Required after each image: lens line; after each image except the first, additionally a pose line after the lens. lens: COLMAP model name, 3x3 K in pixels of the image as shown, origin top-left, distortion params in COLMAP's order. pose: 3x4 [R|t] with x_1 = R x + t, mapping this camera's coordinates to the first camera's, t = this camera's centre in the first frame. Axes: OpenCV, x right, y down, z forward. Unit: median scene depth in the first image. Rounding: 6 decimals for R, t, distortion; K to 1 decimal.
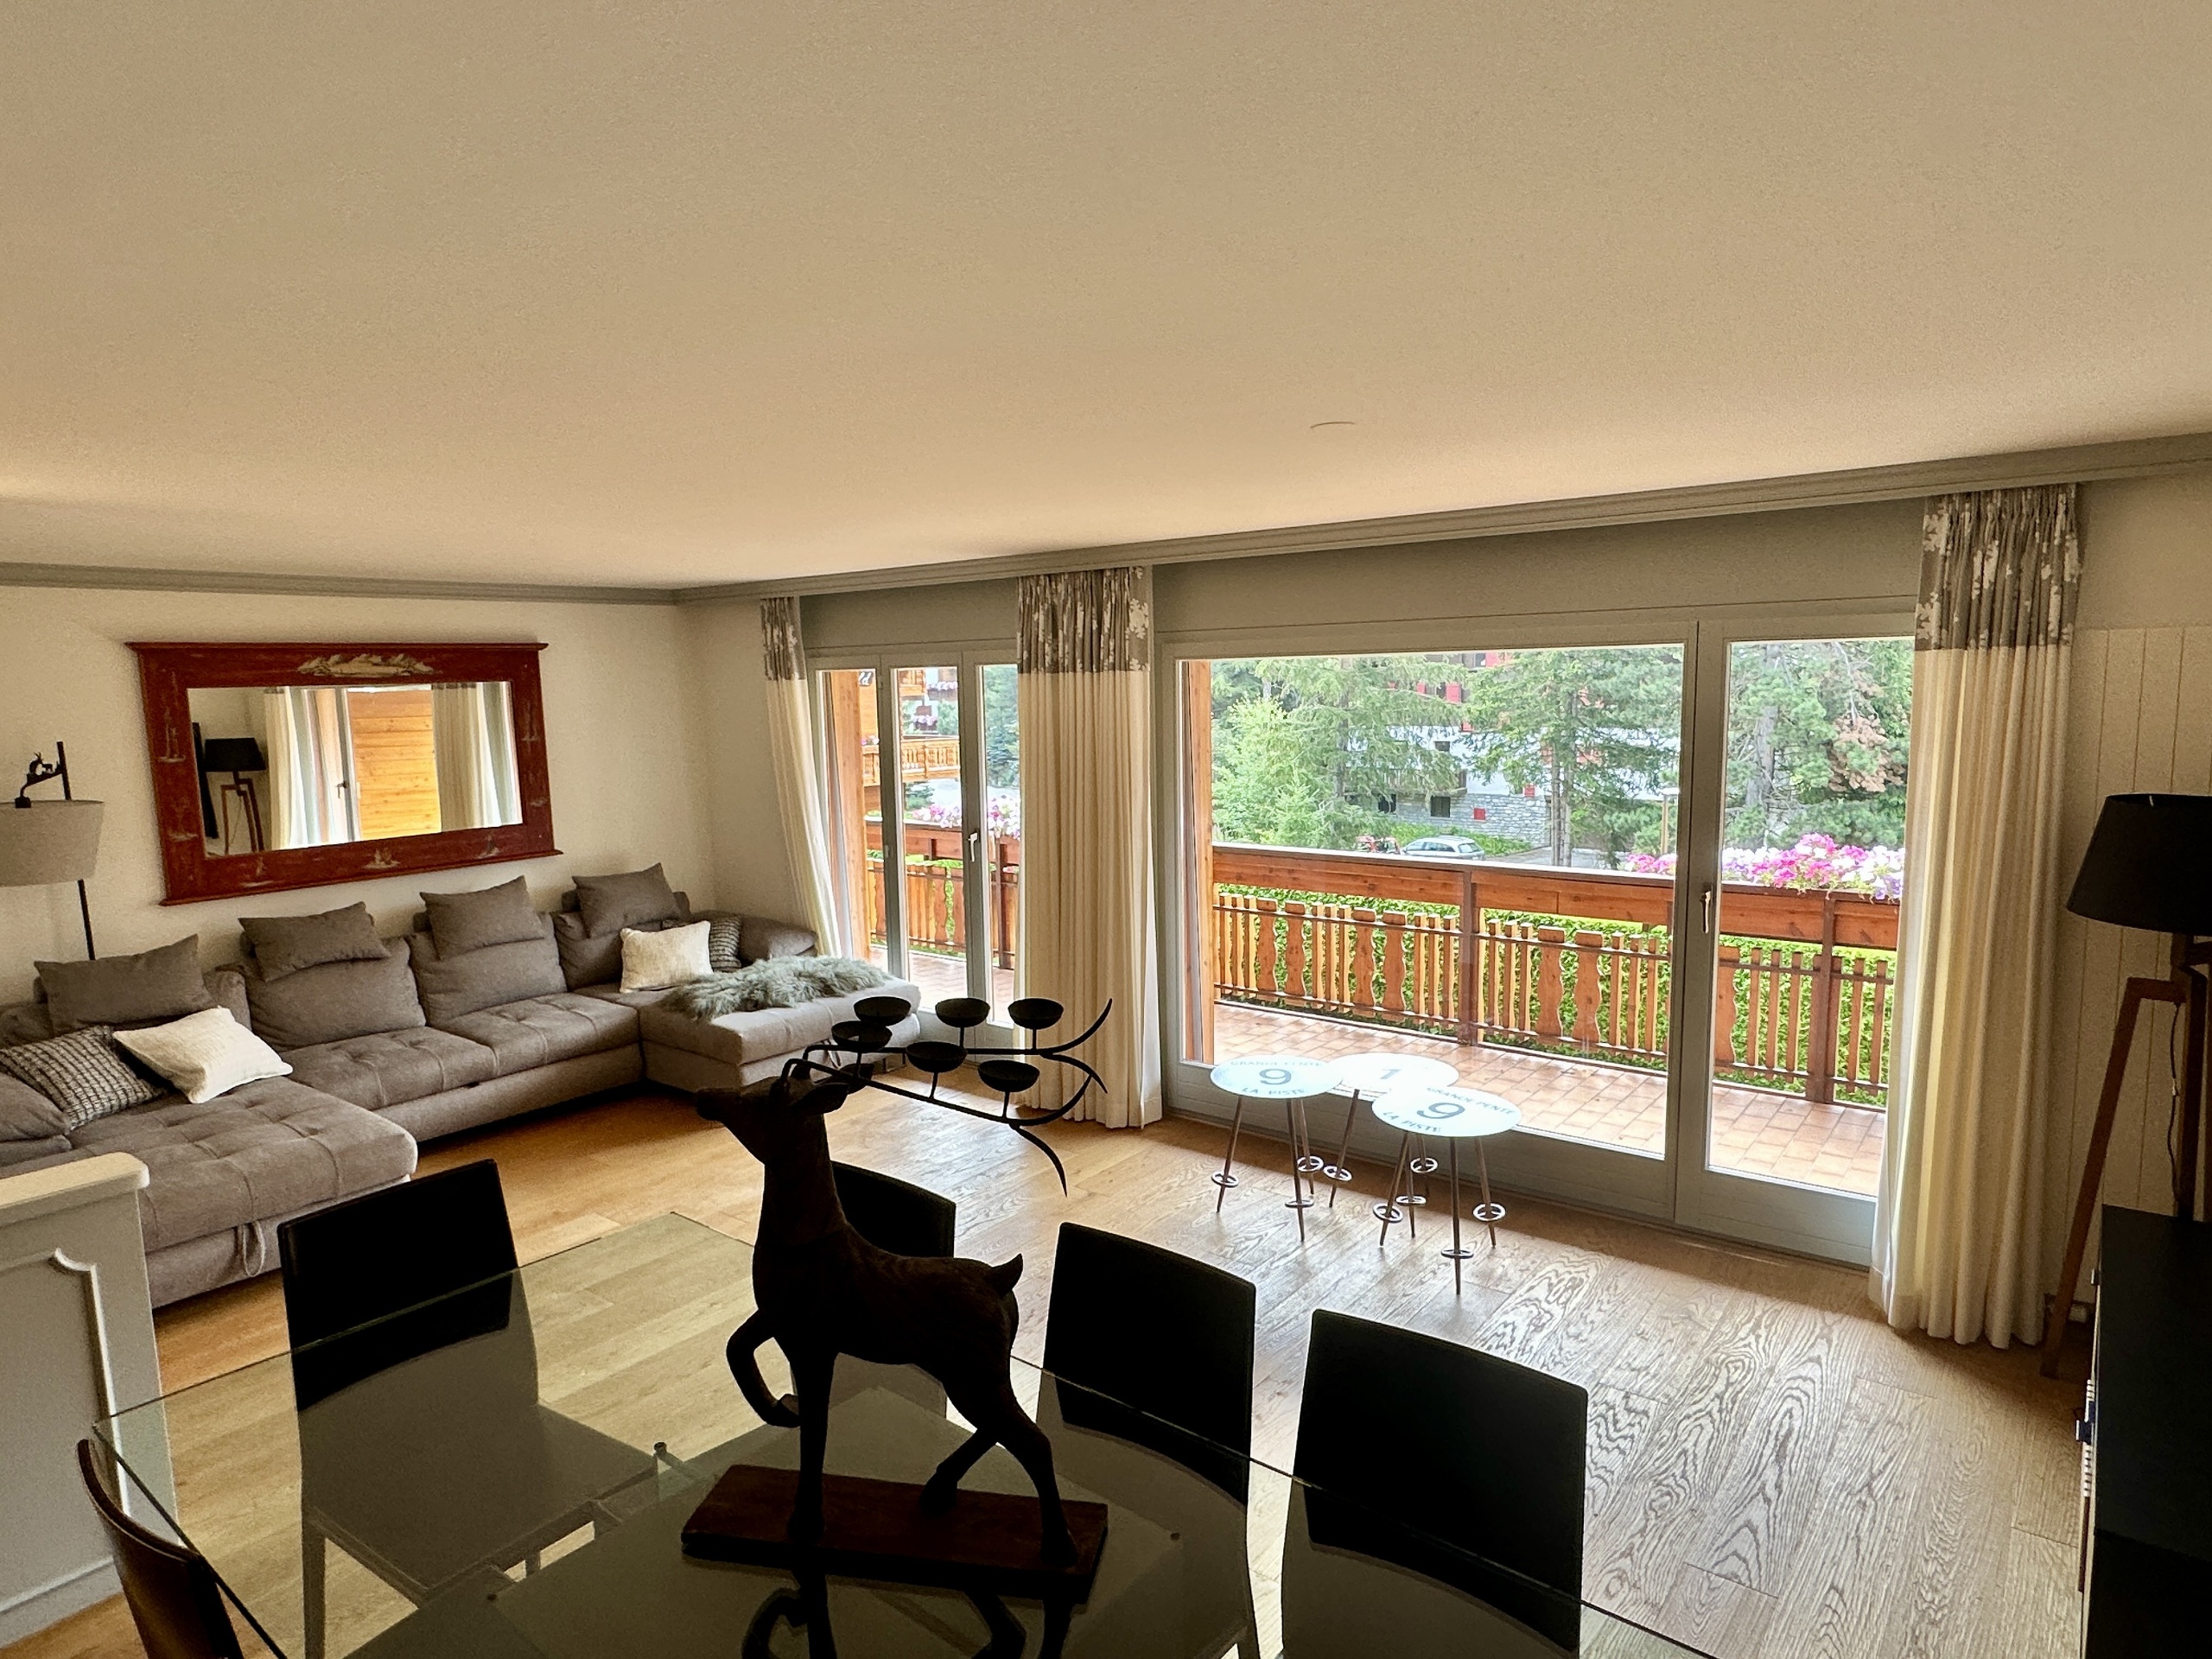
lens RADIAL K [[1338.7, 0, 1105.5], [0, 1338.7, 834.6], [0, 0, 1]] dist [-0.002738, -0.001007]
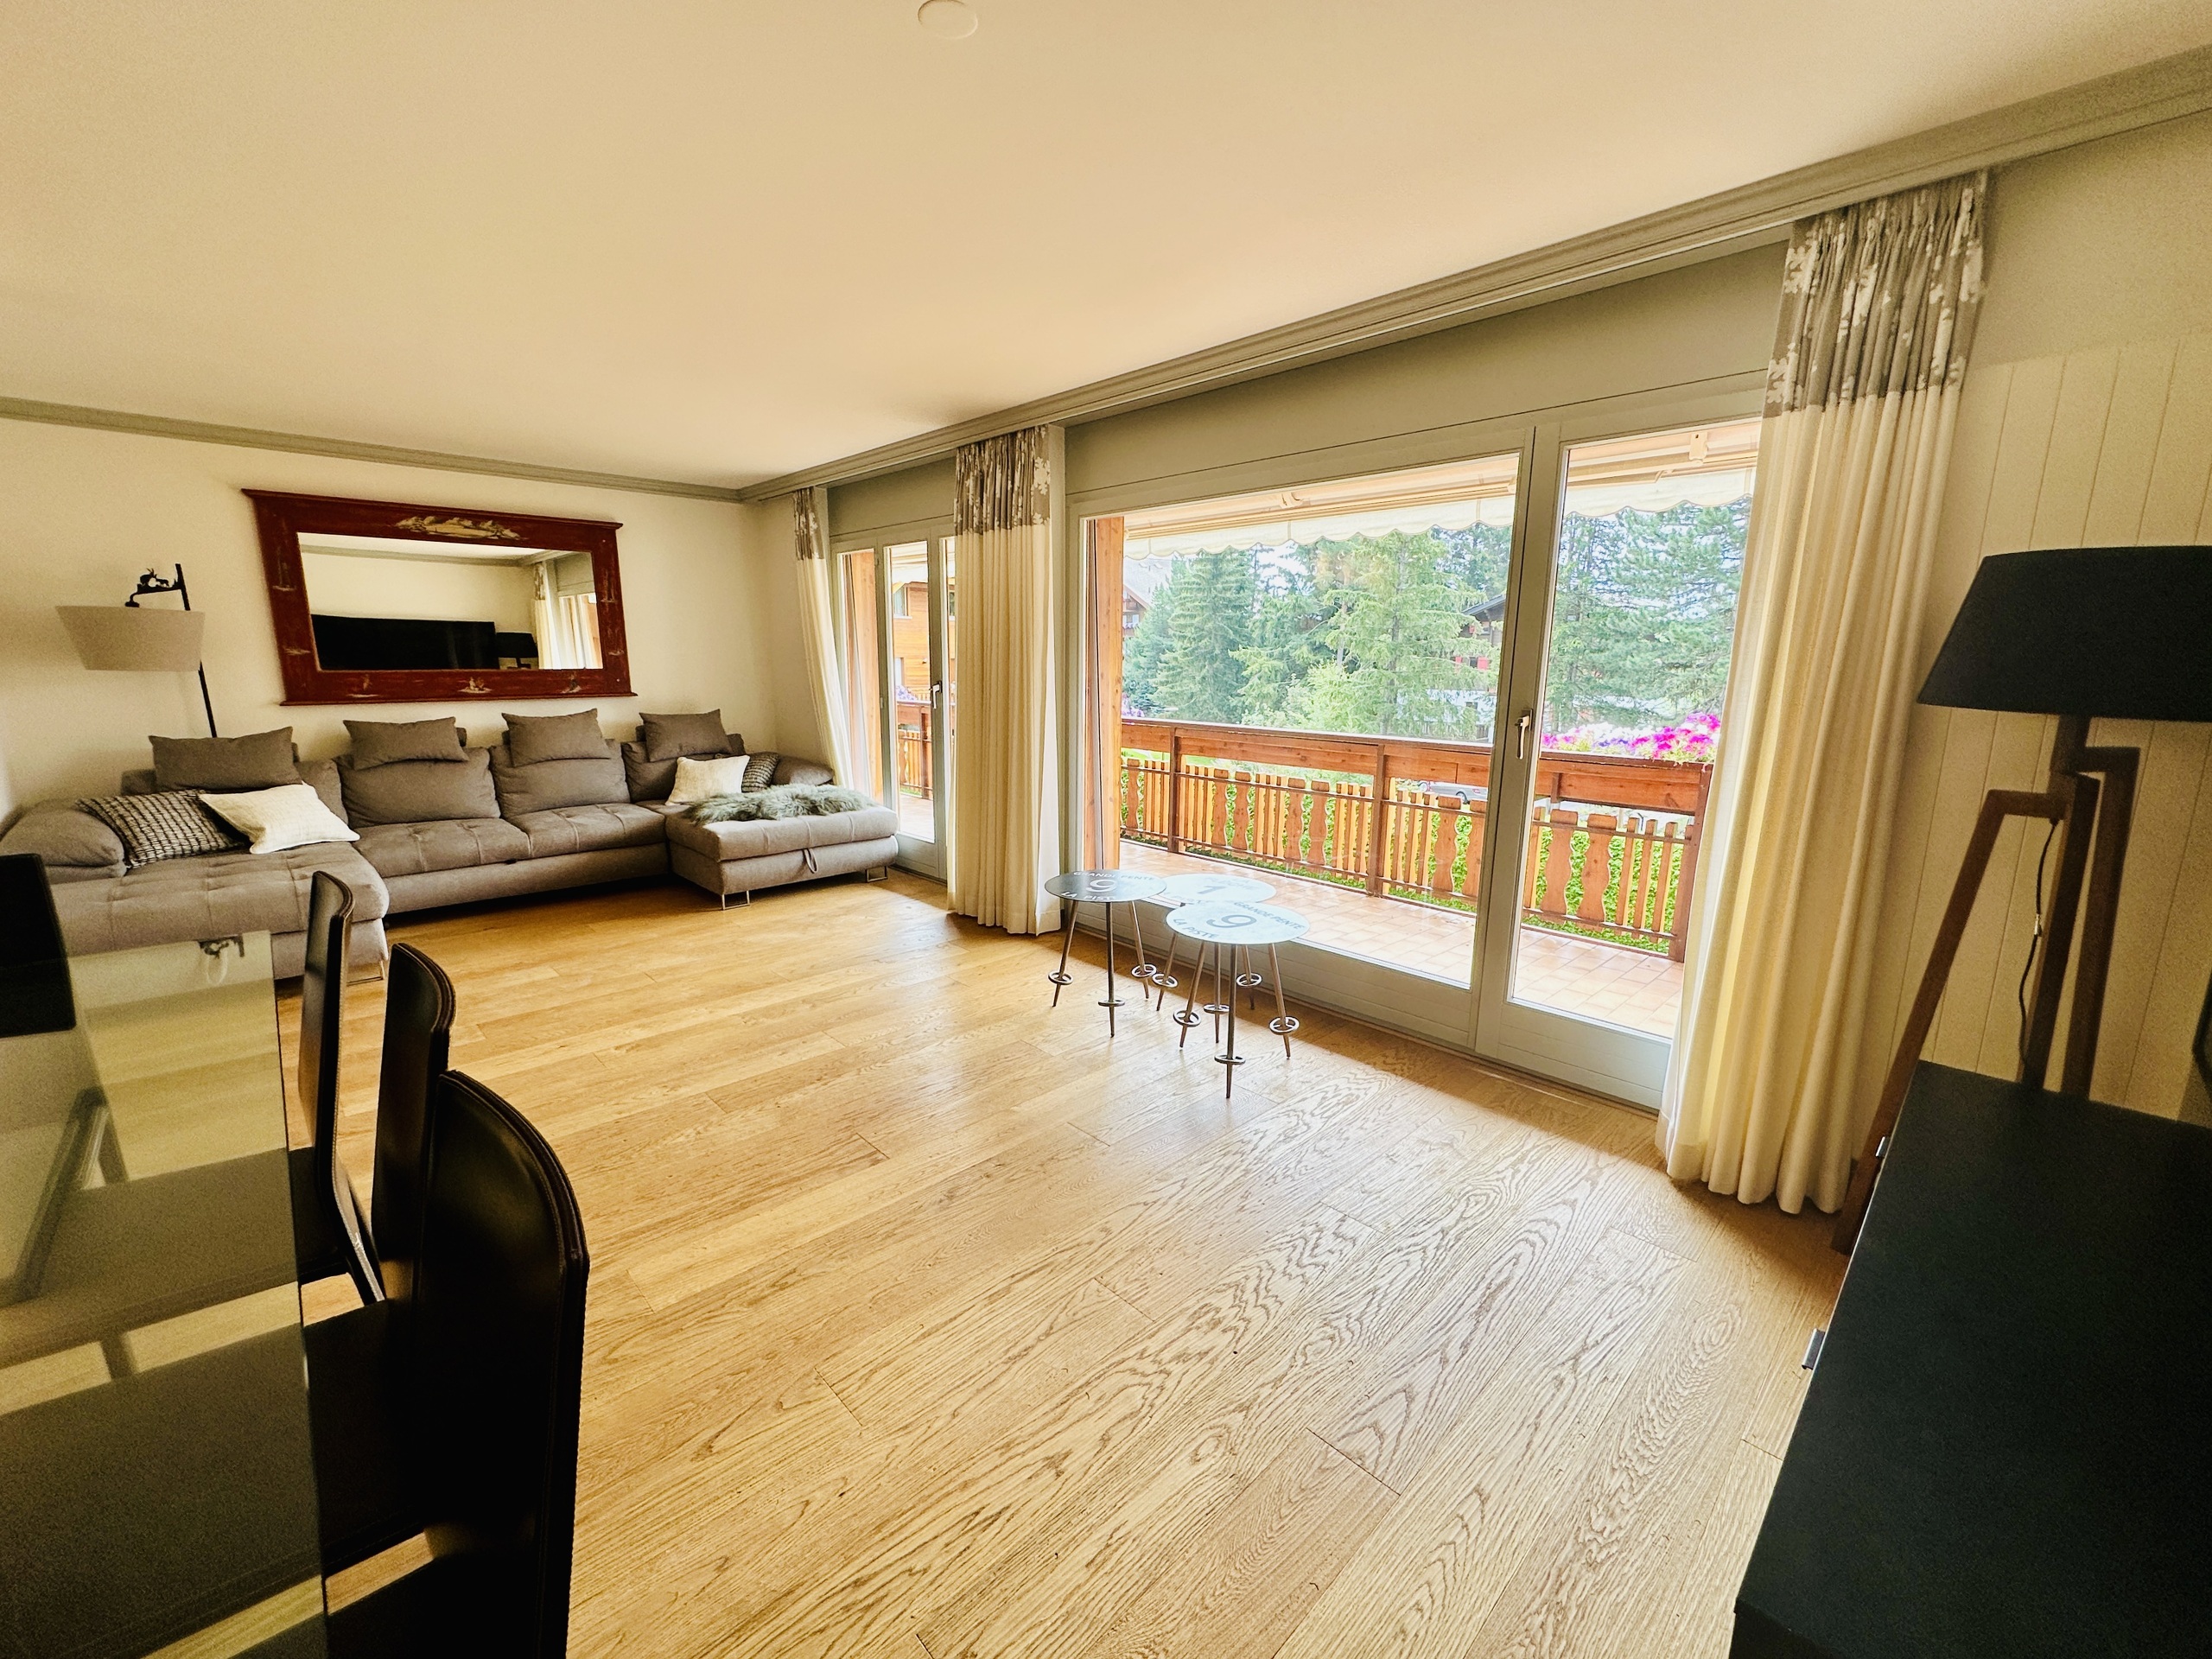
lens RADIAL K [[933.6, 0, 1104.1], [0, 933.6, 831.2], [0, 0, 1]] dist [-0.007061, 0.001817]
pose [[0.989153, 0.056094, -0.135760, 0.209540], [-0.046698, 0.996352, 0.071428, 0.078058], [0.139271, -0.064314, 0.988164, 0.246581]]
